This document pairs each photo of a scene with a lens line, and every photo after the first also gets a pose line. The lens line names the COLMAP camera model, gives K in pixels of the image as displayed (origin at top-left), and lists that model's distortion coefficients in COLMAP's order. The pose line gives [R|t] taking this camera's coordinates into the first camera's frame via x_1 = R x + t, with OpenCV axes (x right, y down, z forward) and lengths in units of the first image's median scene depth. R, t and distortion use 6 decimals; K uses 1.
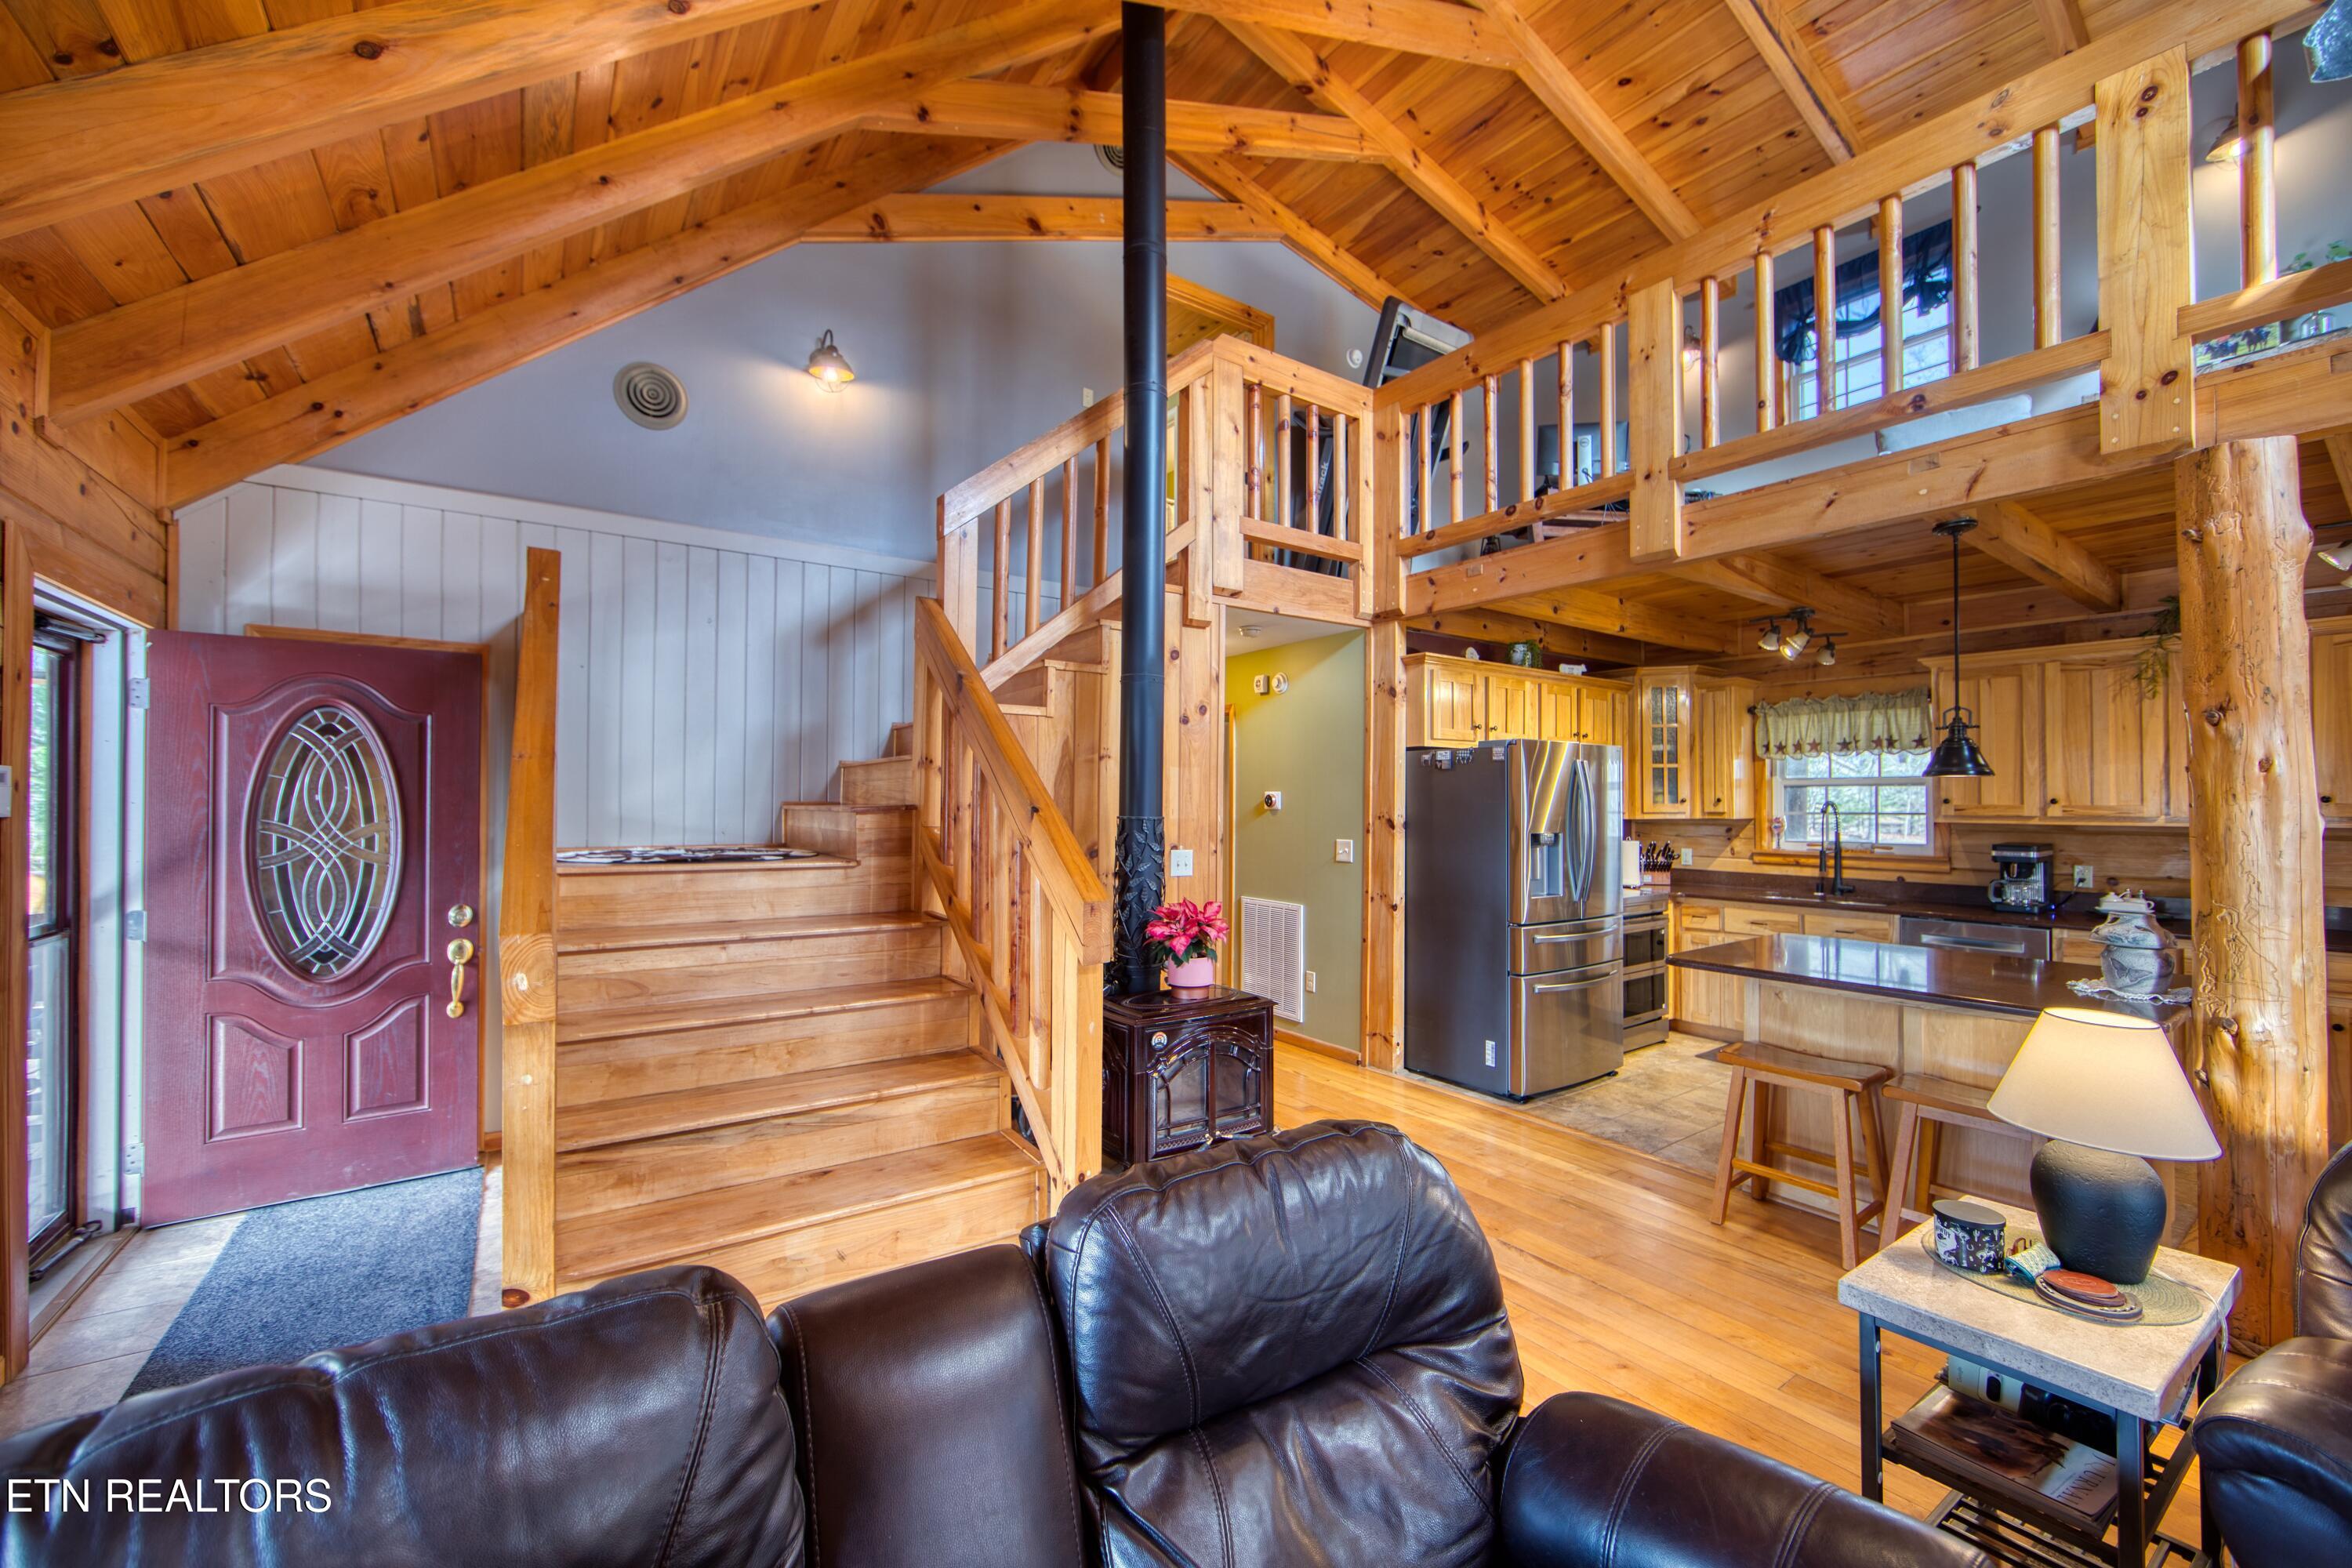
lens RADIAL K [[924.9, 0, 1179.6], [0, 924.9, 788.5], [0, 0, 1]] dist [-0.016403, 0.004013]
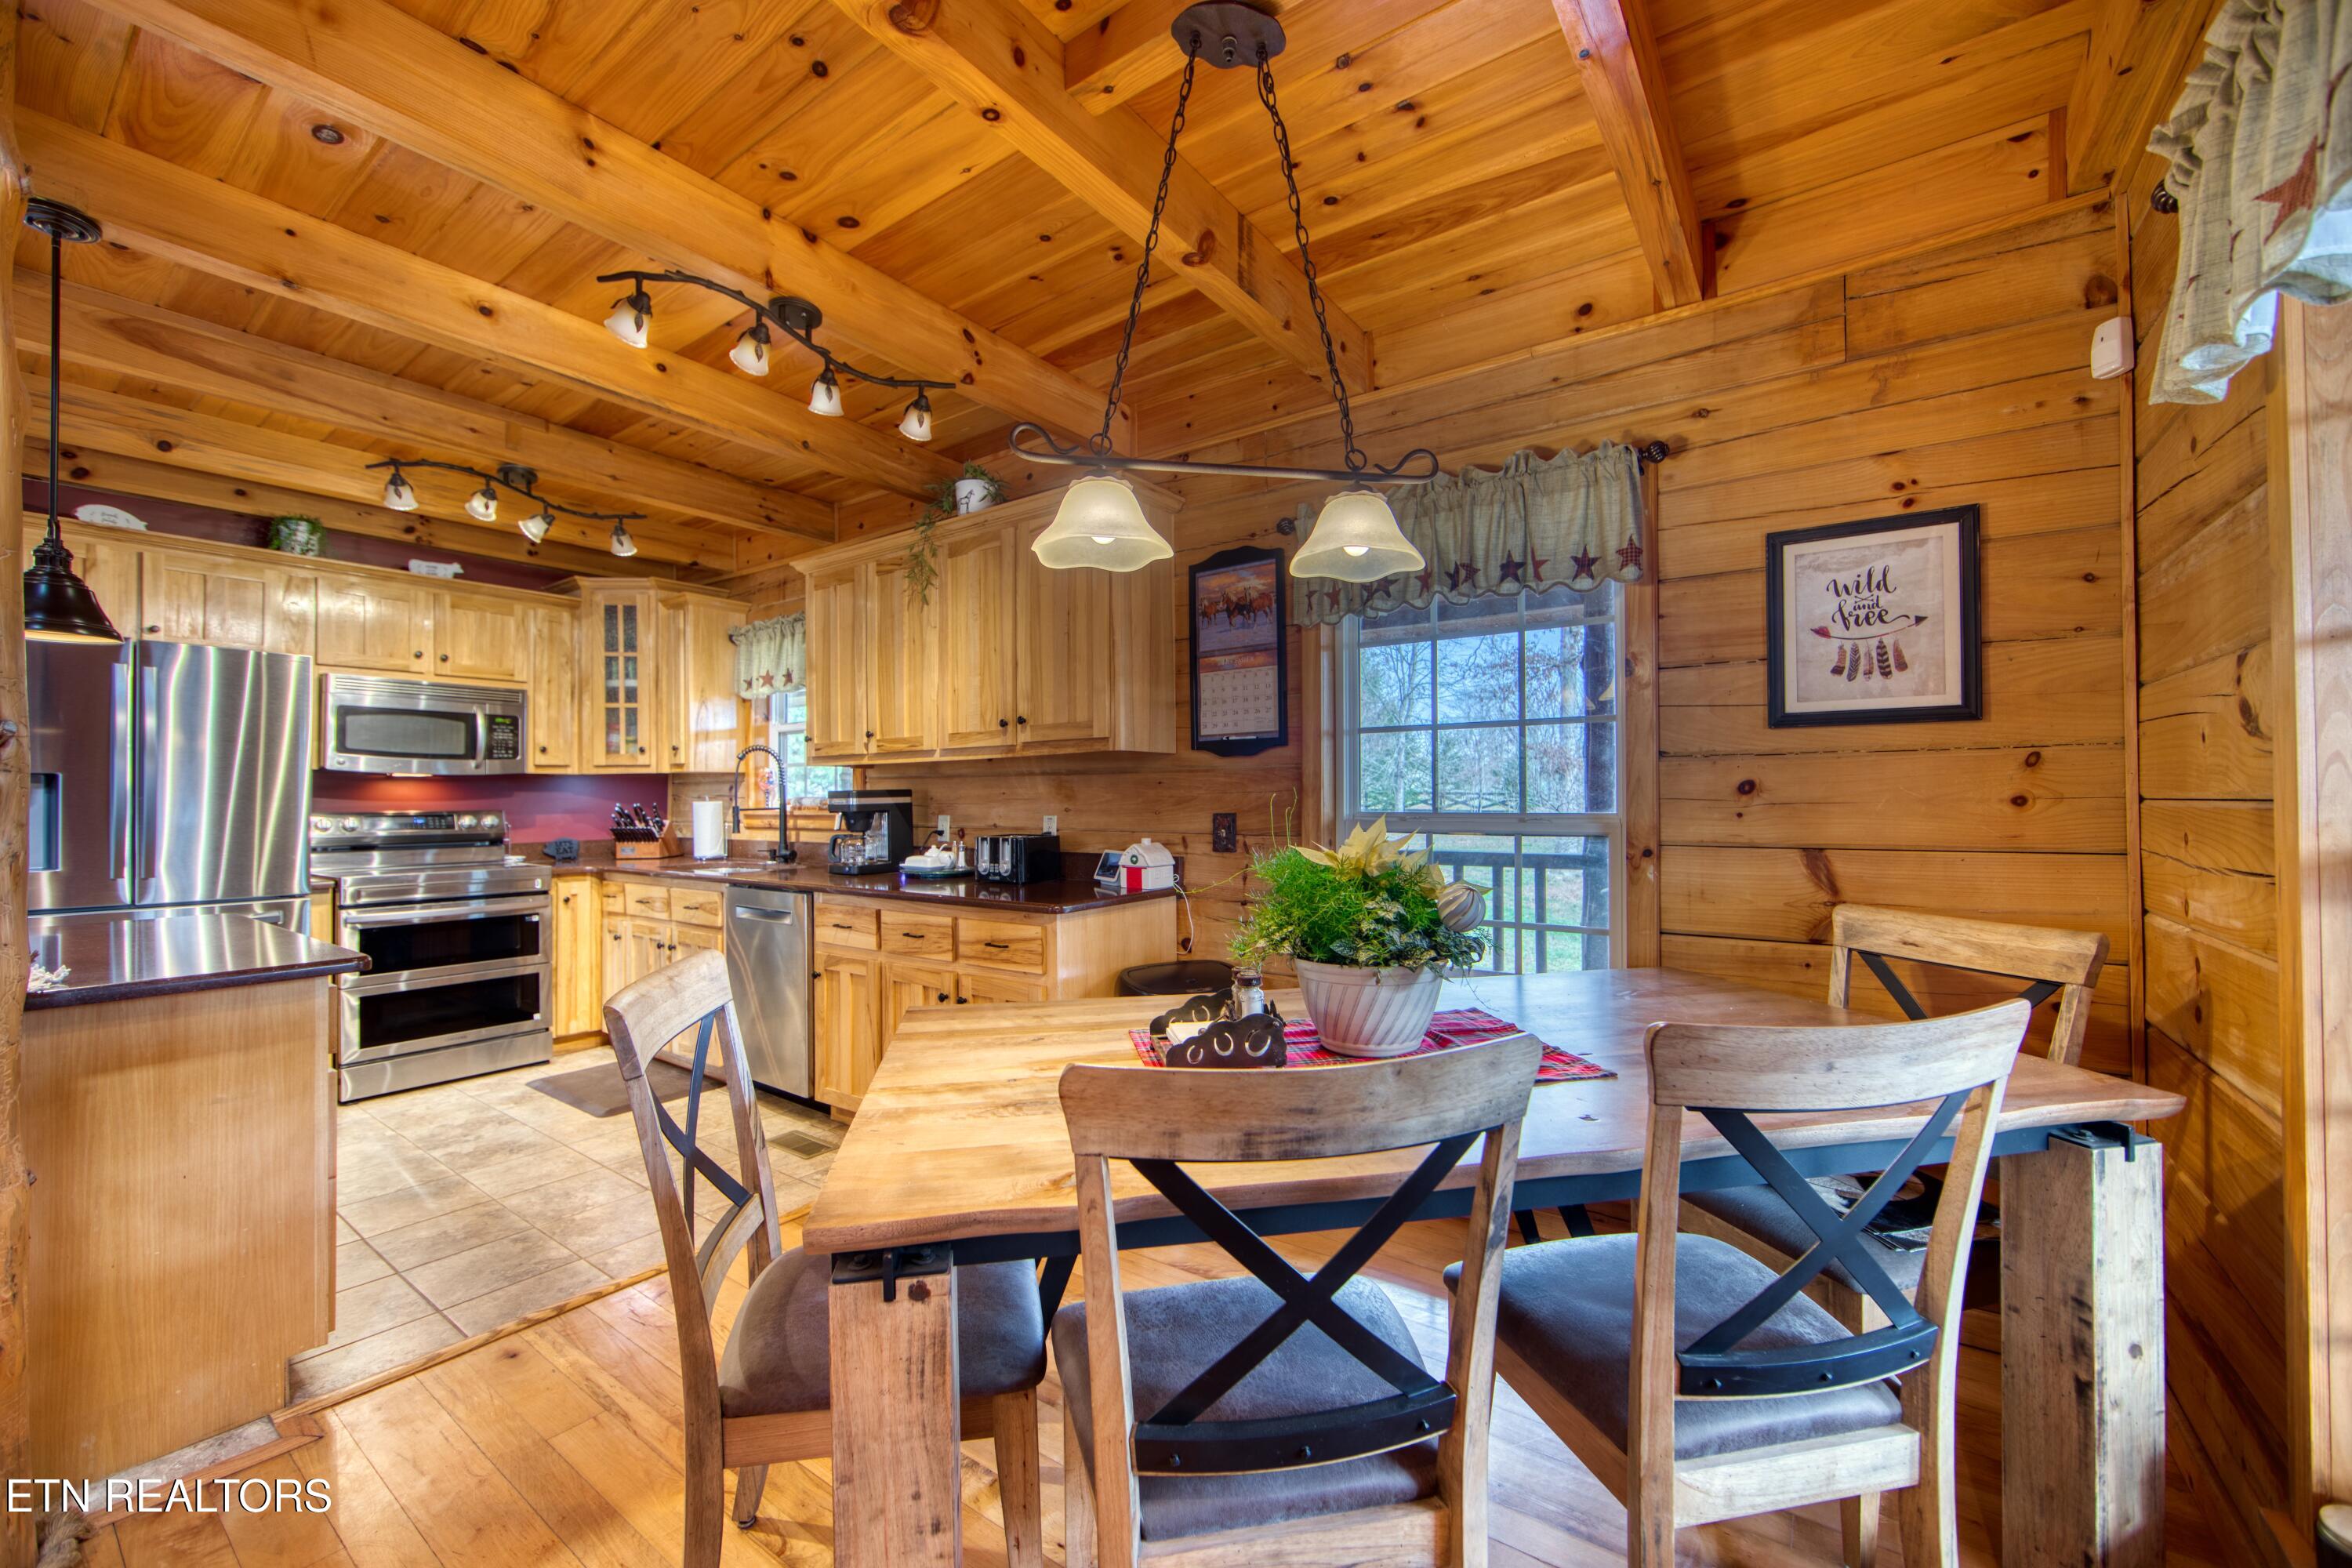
lens RADIAL K [[924.9, 0, 1178.7], [0, 924.9, 789.7], [0, 0, 1]] dist [-0.016403, 0.004013]
pose [[0.944731, -0.005214, 0.327804, 0.901460], [0.004344, 0.999985, 0.003384, 0.058034], [-0.327817, -0.001773, 0.944740, 0.134618]]
